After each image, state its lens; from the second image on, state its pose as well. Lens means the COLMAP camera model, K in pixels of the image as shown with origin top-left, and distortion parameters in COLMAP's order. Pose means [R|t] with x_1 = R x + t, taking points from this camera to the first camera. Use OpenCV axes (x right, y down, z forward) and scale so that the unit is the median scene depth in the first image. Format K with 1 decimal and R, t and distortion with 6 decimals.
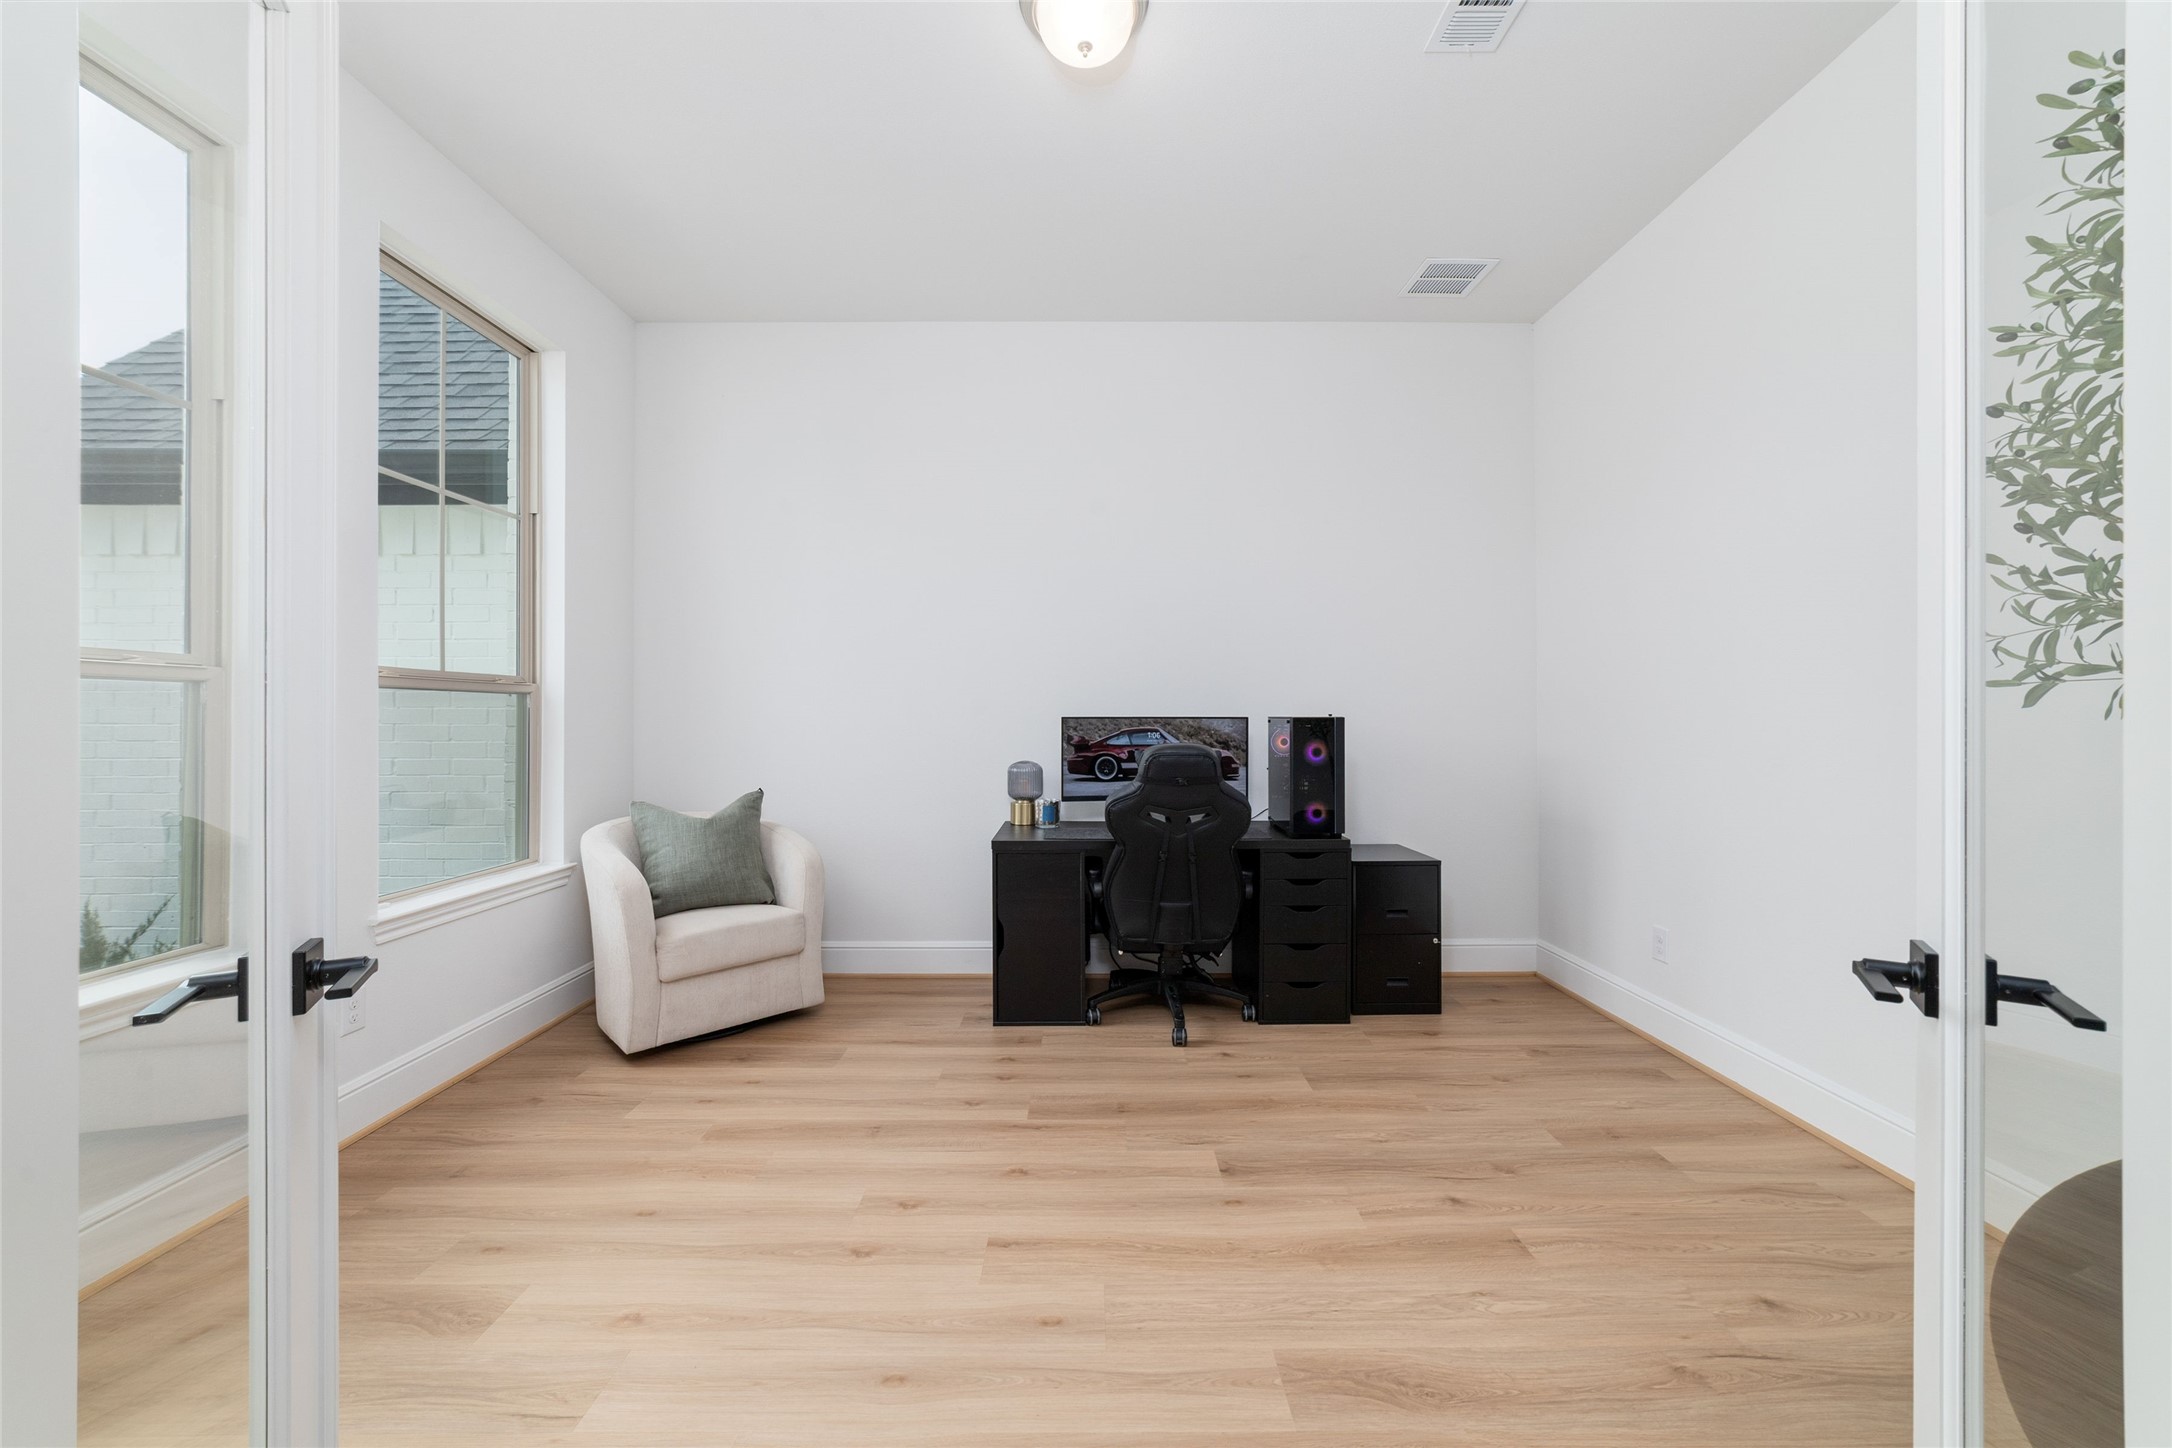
lens RADIAL K [[821.0, 0, 1066.4], [0, 821.0, 721.5], [0, 0, 1]] dist [-0.013615, 0.002328]
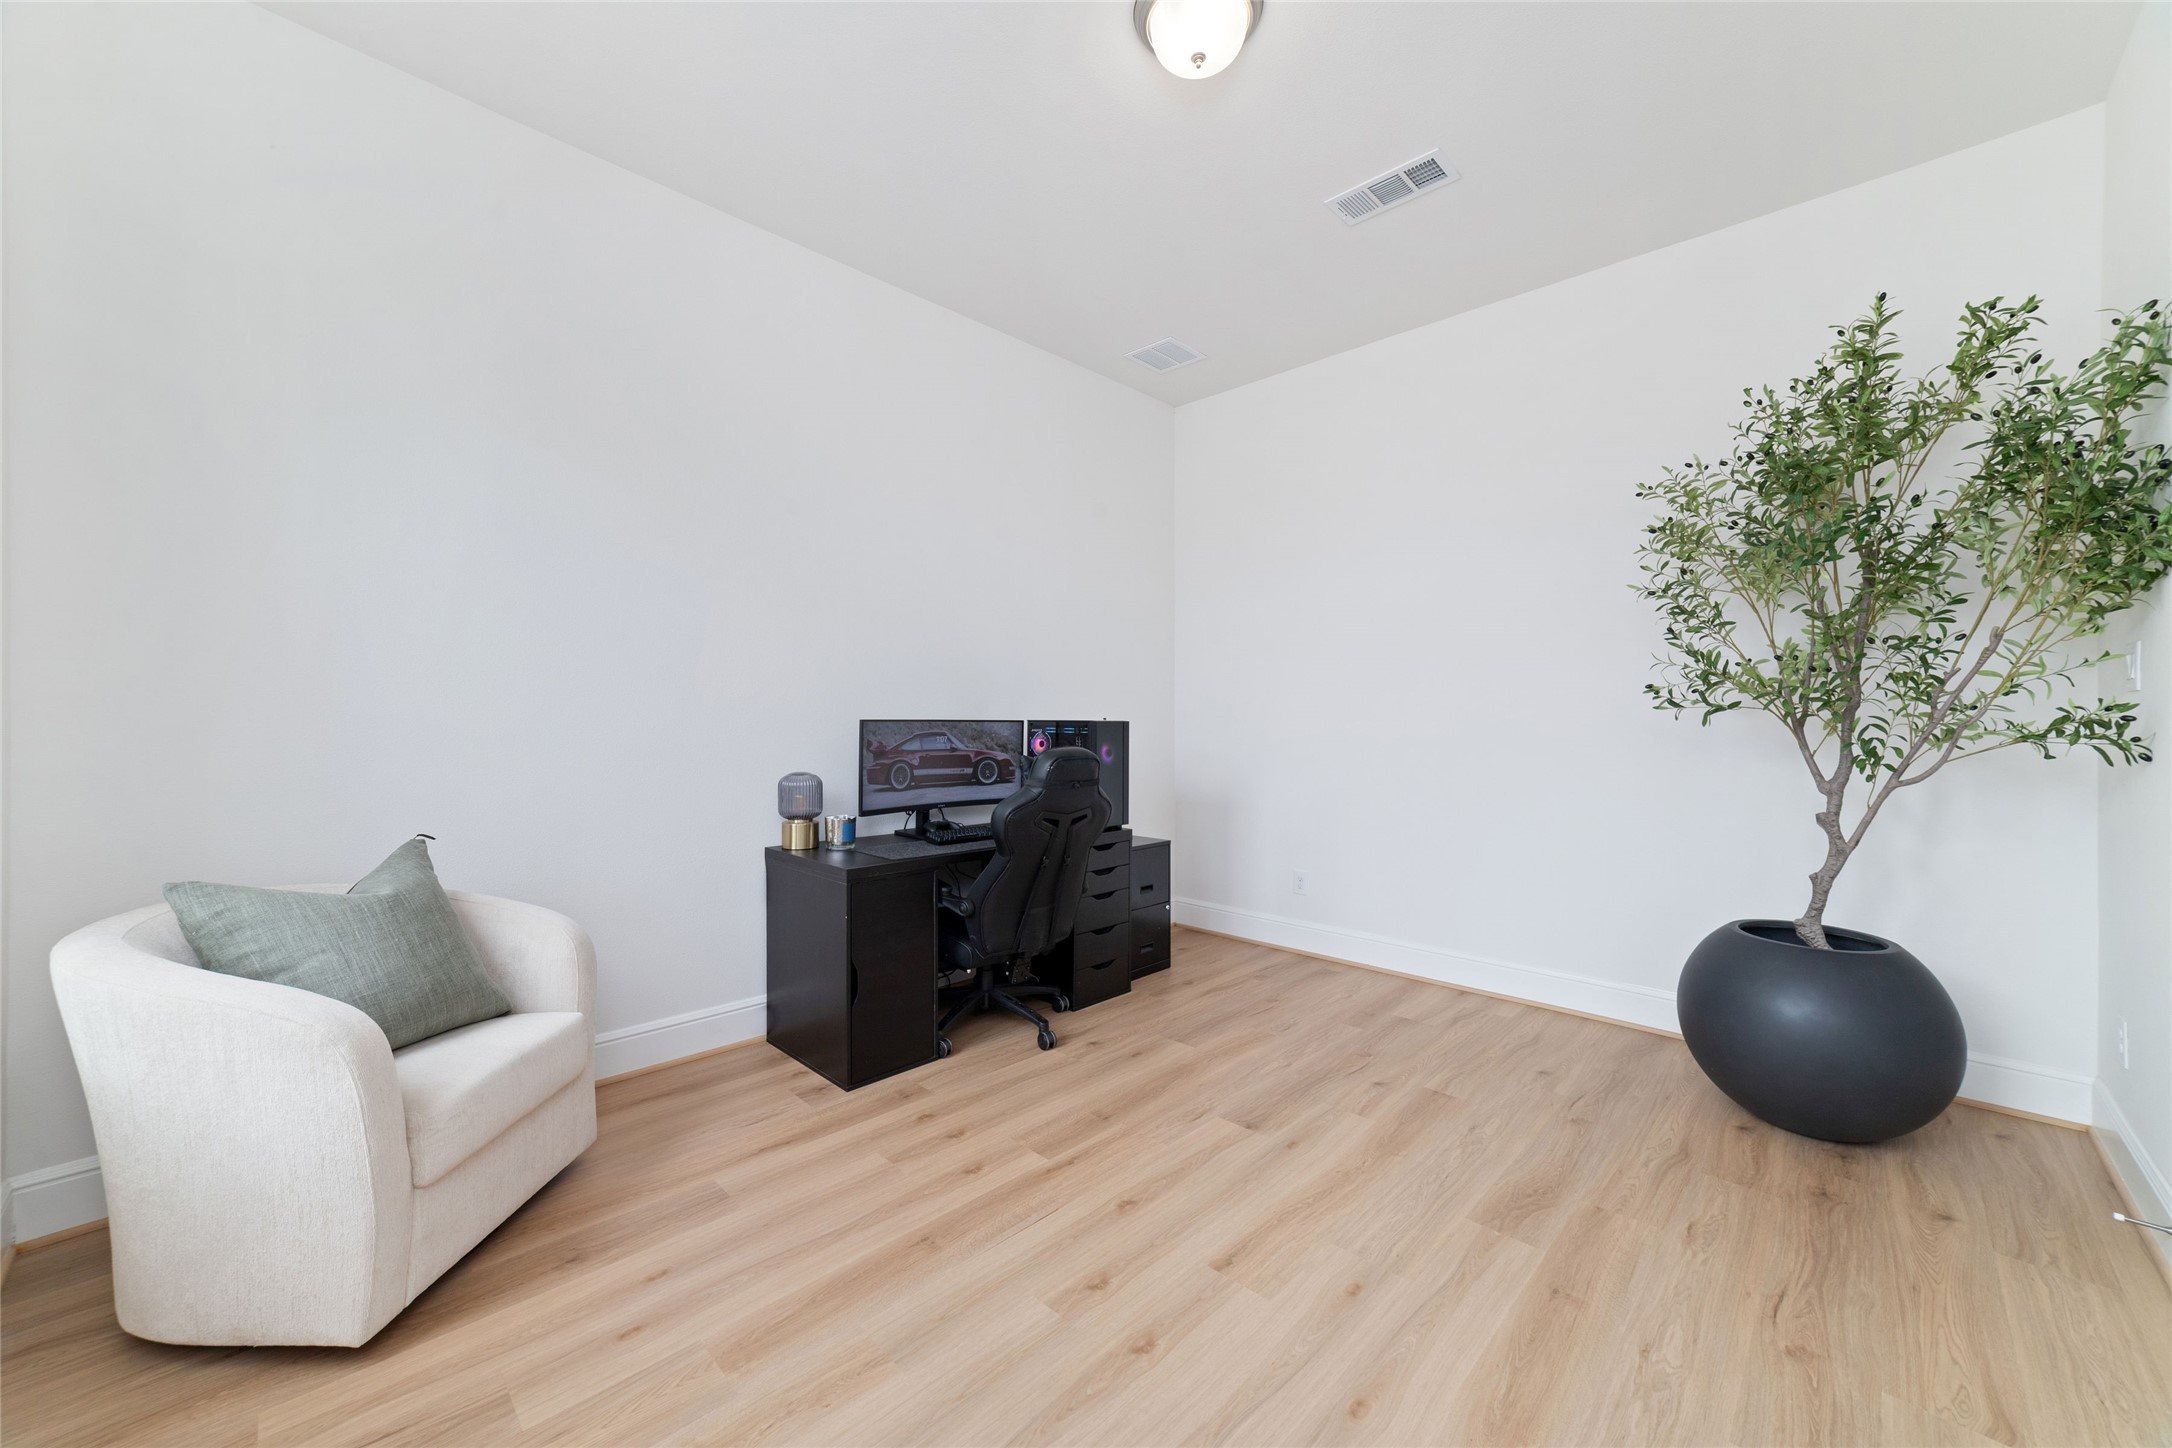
lens RADIAL K [[821.0, 0, 1078.0], [0, 821.0, 728.7], [0, 0, 1]] dist [-0.013615, 0.002328]
pose [[0.698563, -0.001661, 0.715547, -0.550072], [-0.006378, 0.999943, 0.008548, -0.005051], [-0.715520, -0.010535, 0.698513, 0.274269]]
